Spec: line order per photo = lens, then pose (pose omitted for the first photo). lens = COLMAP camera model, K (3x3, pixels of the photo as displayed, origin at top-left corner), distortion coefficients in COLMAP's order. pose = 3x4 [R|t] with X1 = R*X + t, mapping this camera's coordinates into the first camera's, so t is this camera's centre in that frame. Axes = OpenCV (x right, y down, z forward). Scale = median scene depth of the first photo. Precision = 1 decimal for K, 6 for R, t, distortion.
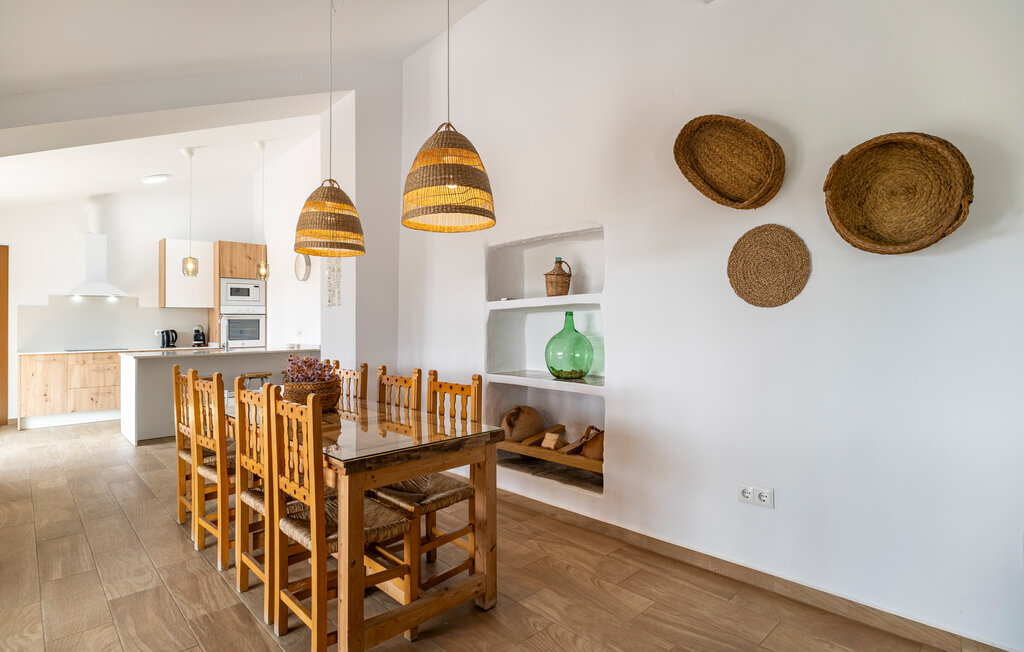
lens RADIAL K [[526.2, 0, 512.9], [0, 526.2, 313.1], [0, 0, 1]] dist [-0.001532, -0.000253]
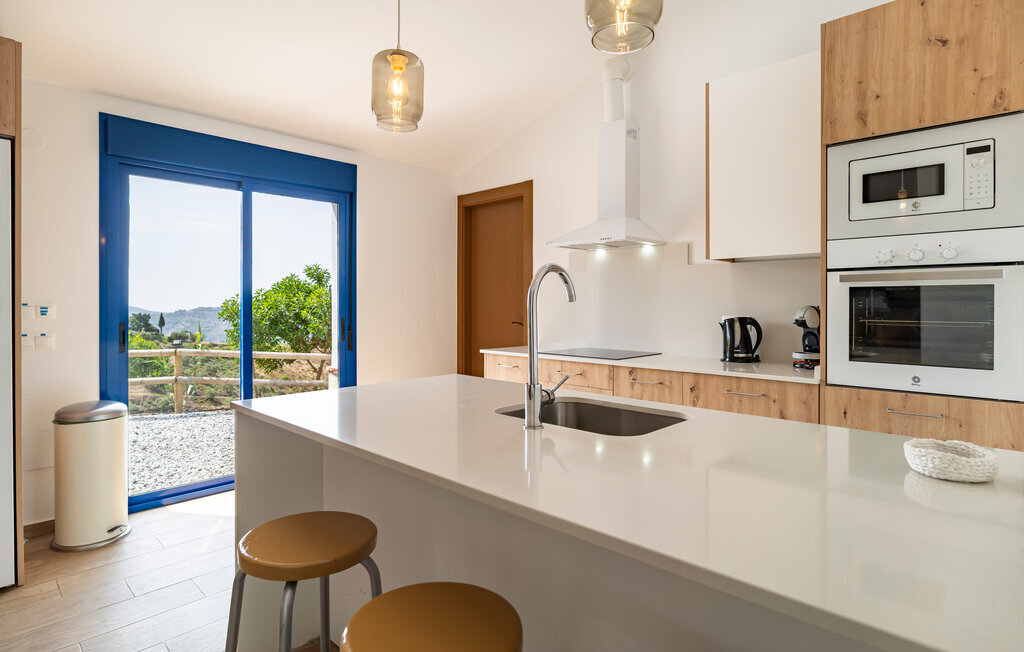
lens RADIAL K [[526.2, 0, 516.5], [0, 526.2, 303.5], [0, 0, 1]] dist [-0.001532, -0.000253]
pose [[0.047059, 0.008792, -0.998853, -0.266270], [0.019786, 0.999757, 0.009732, 0.014332], [0.998696, -0.020222, 0.046873, 0.807364]]
